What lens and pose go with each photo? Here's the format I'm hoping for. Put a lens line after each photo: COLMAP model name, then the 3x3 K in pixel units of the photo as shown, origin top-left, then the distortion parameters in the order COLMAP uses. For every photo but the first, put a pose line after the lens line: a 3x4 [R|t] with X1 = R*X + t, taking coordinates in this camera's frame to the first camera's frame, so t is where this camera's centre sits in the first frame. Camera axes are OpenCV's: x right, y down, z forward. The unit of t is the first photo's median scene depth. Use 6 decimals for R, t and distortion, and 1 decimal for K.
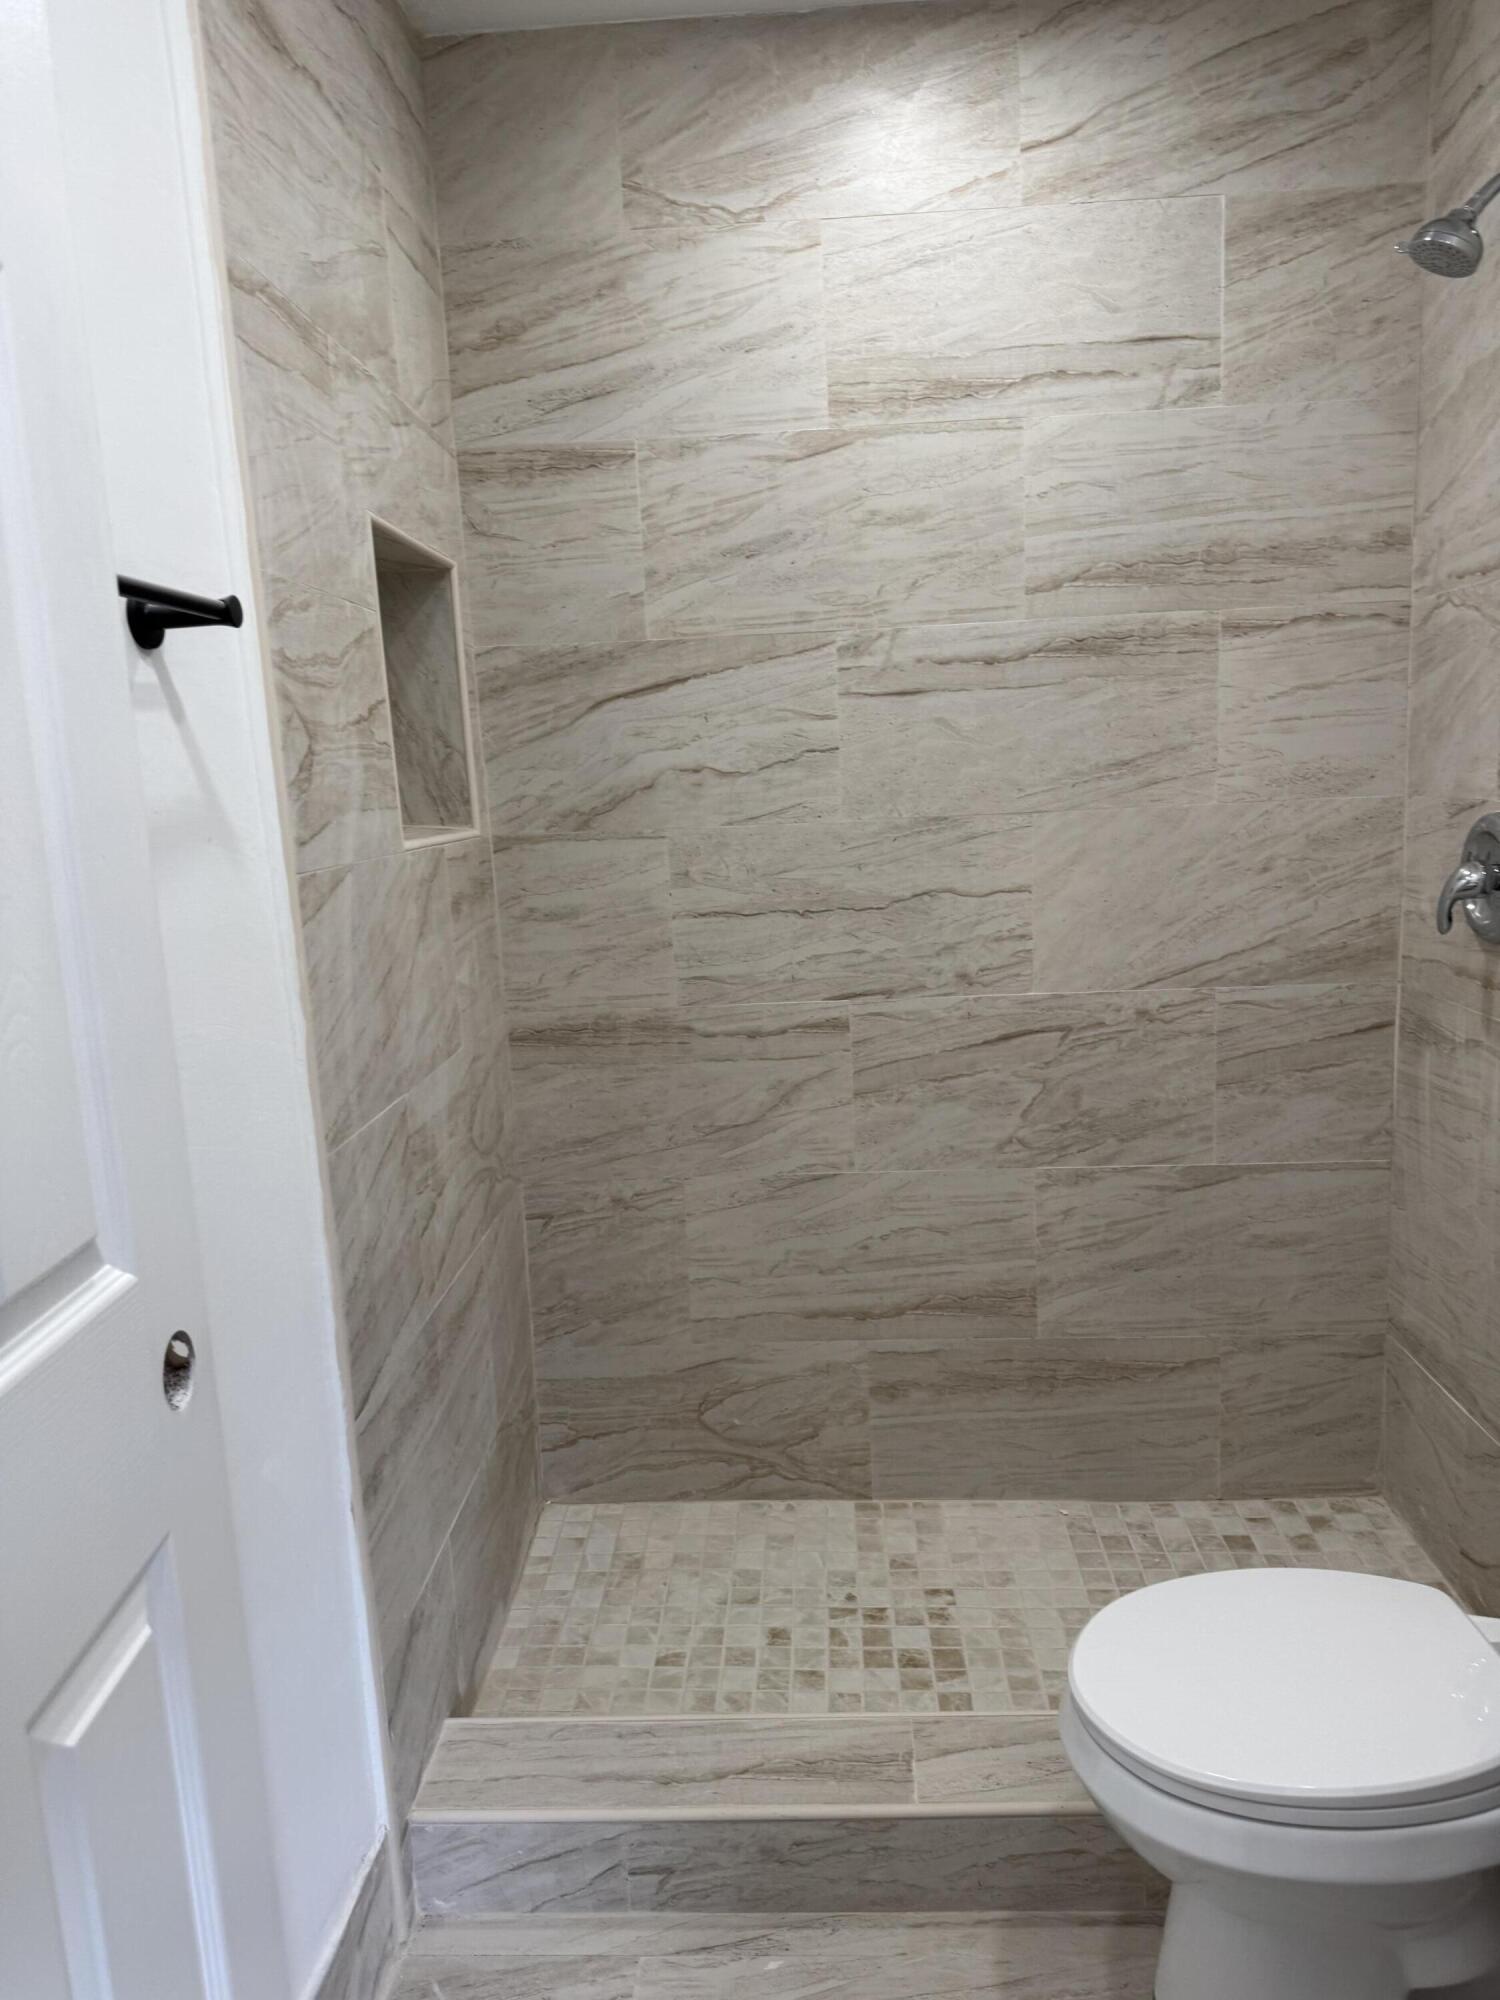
lens RADIAL K [[1421.3, 0, 747.4], [0, 1421.3, 1008.1], [0, 0, 1]] dist [0.093681, -0.127523]
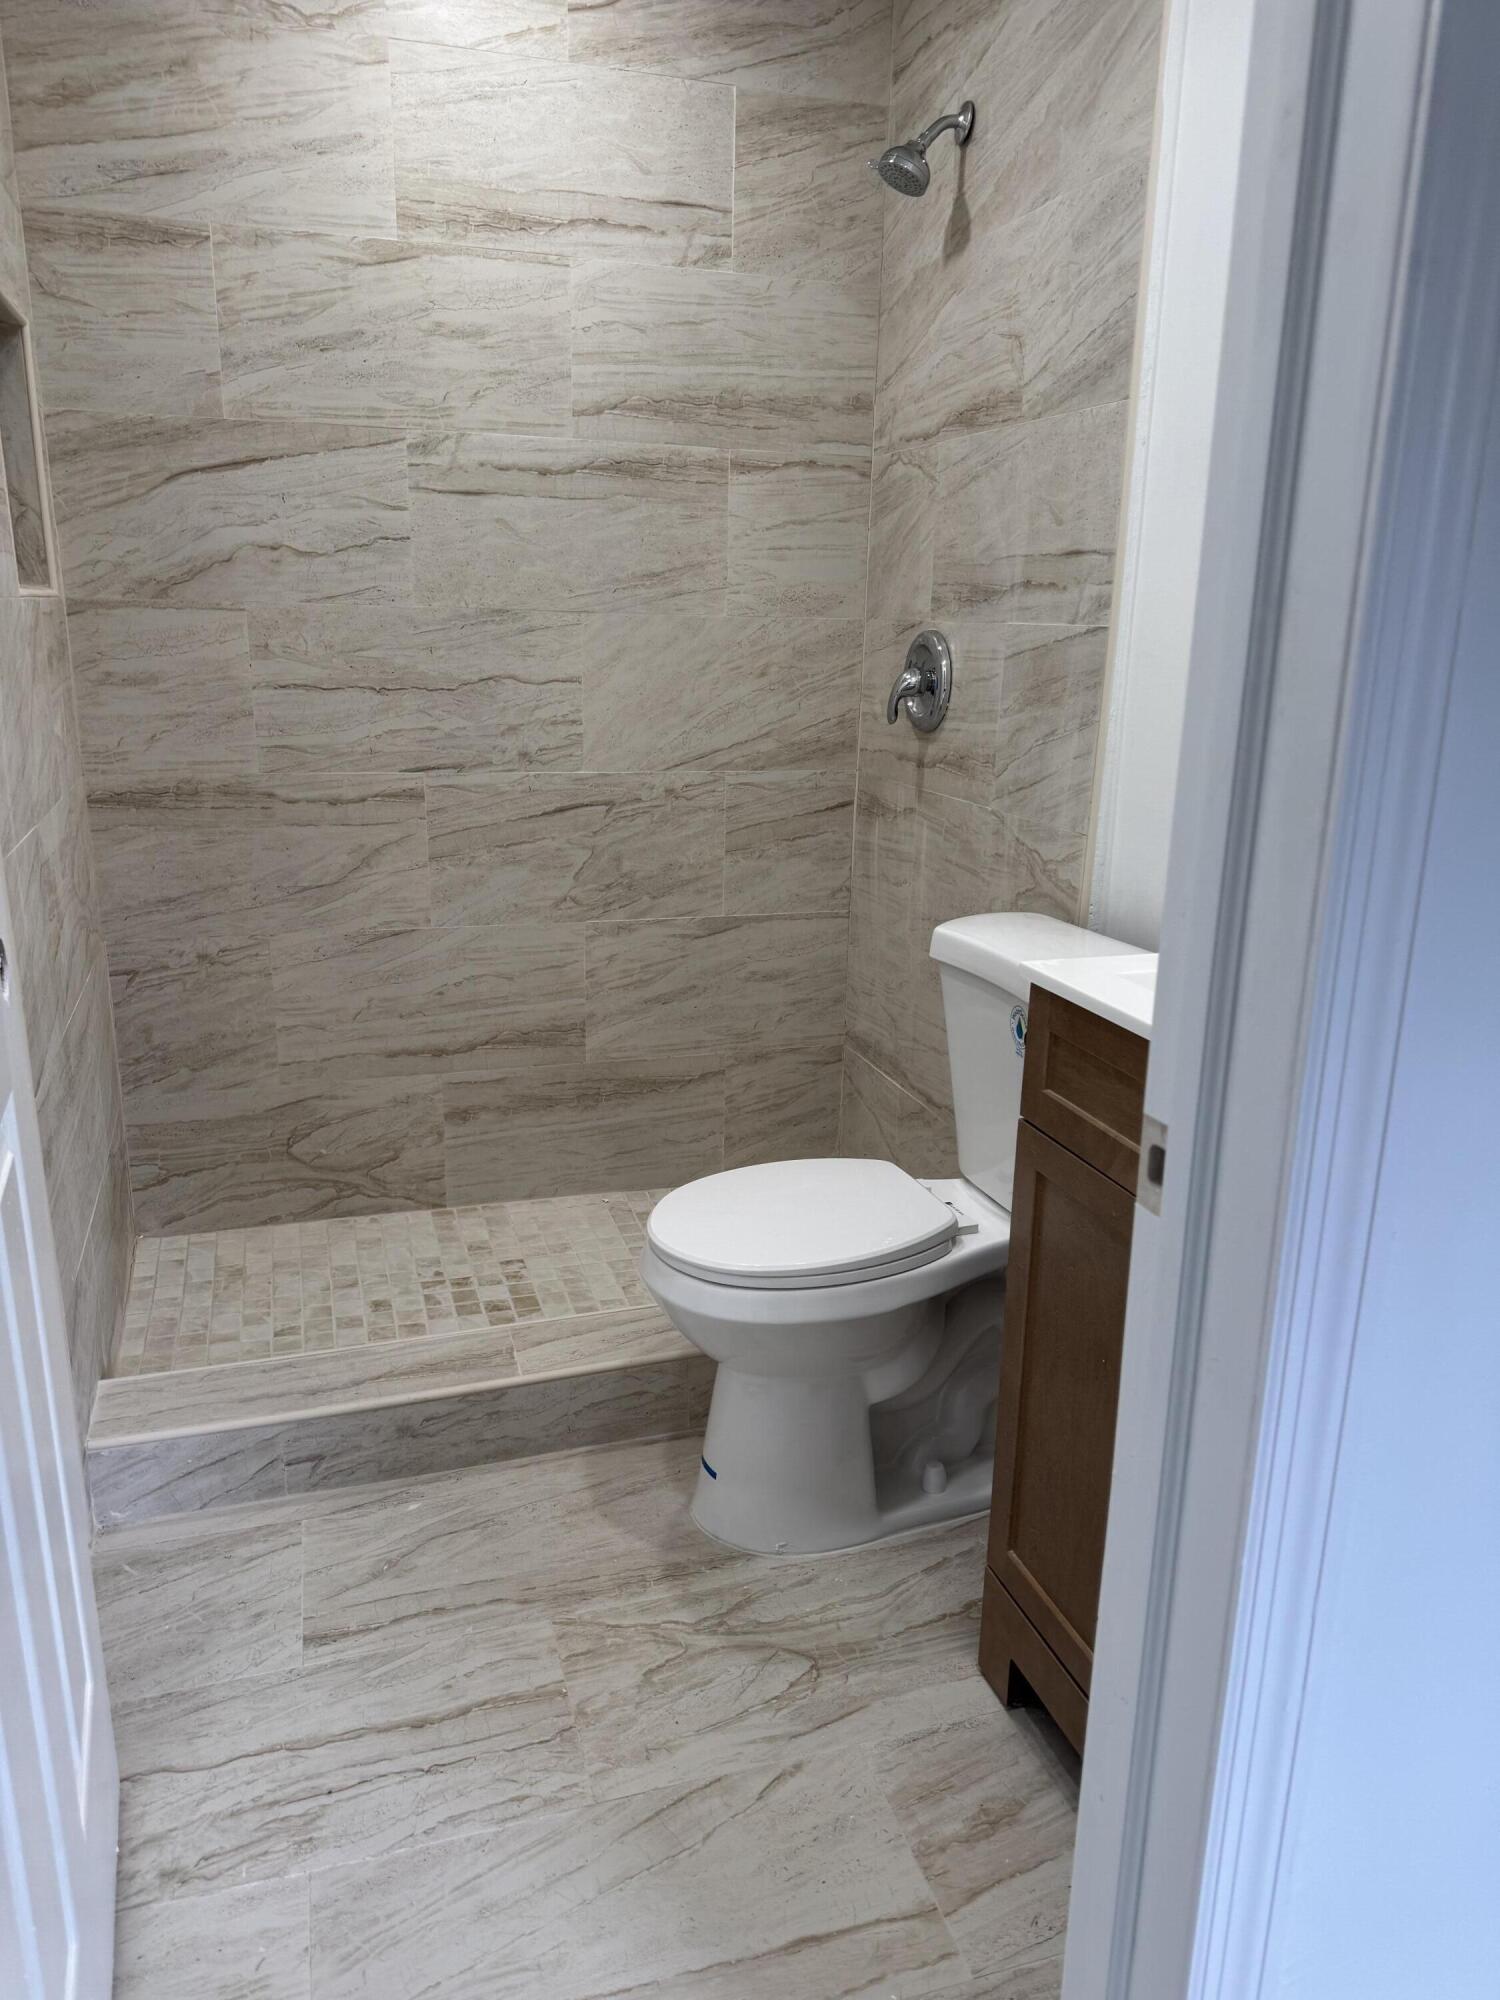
lens RADIAL K [[1390.1, 0, 750.0], [0, 1390.1, 1000.0], [0, 0, 1]] dist [0.146877, -0.282200]
pose [[0.934644, -0.033569, 0.353997, -0.089540], [-0.003774, 0.994541, 0.104277, 0.058942], [-0.355565, -0.098798, 0.929415, -0.150713]]
